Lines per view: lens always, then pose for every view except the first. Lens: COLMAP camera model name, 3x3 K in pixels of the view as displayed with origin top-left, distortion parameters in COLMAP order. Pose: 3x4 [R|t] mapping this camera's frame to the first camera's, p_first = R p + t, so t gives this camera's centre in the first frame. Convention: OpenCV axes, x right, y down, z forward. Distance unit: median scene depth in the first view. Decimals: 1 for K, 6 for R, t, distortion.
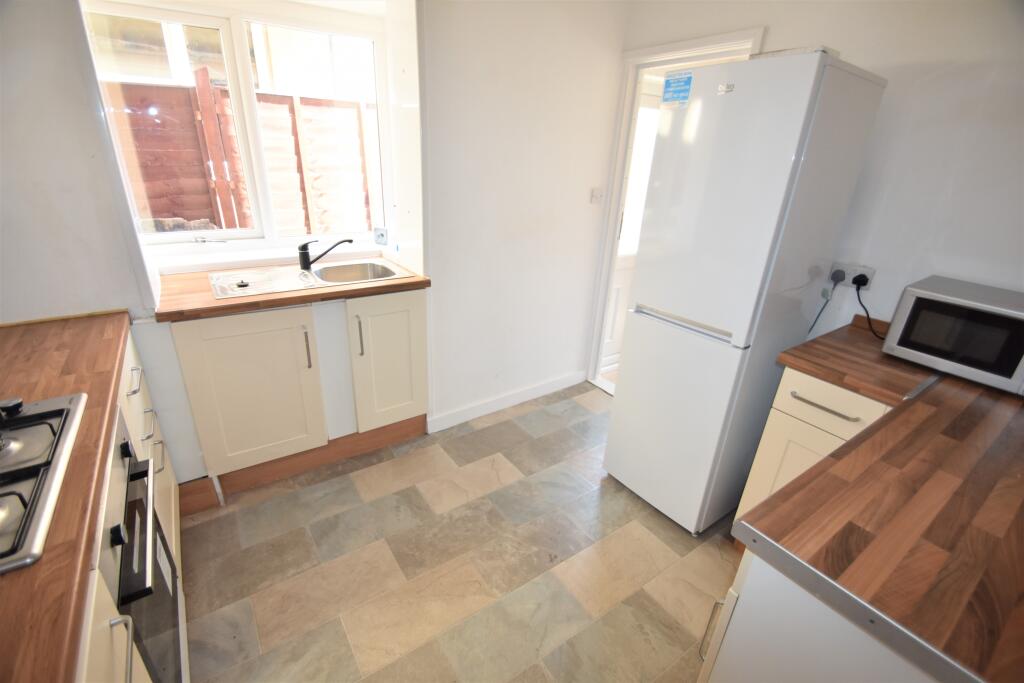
lens RADIAL K [[453.8, 0, 501.5], [0, 453.8, 344.4], [0, 0, 1]] dist [-0.013545, -0.000772]
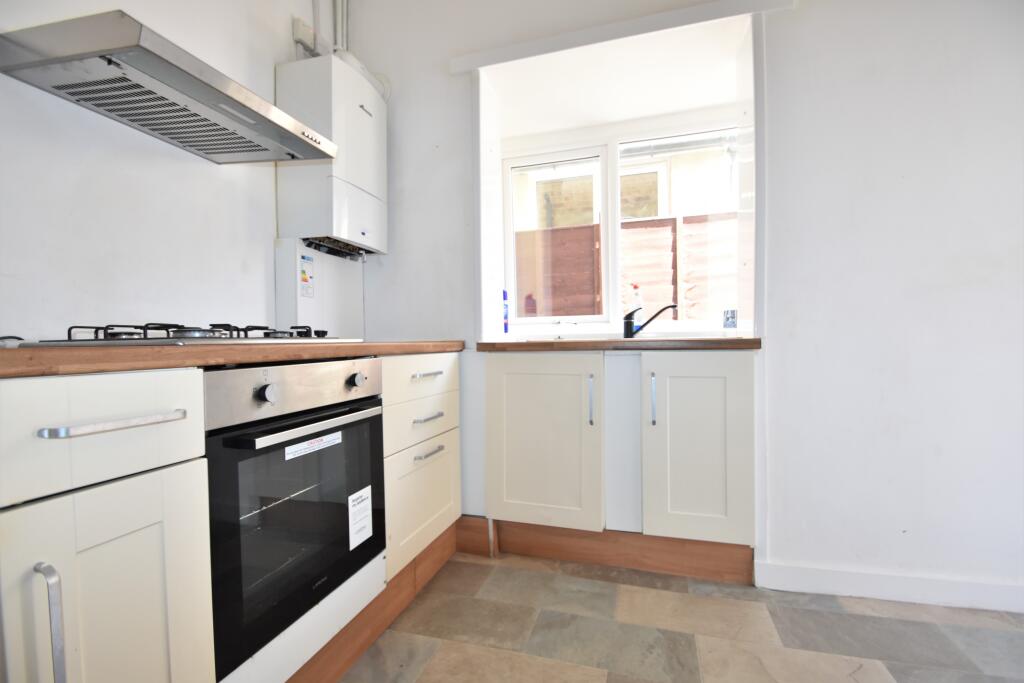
lens RADIAL K [[453.8, 0, 501.5], [0, 453.8, 344.4], [0, 0, 1]] dist [-0.013545, -0.000772]
pose [[0.616411, -0.040041, -0.786406, 0.153809], [-0.278349, 0.923147, -0.265183, 0.172101], [0.736587, 0.382357, 0.557892, 0.279536]]
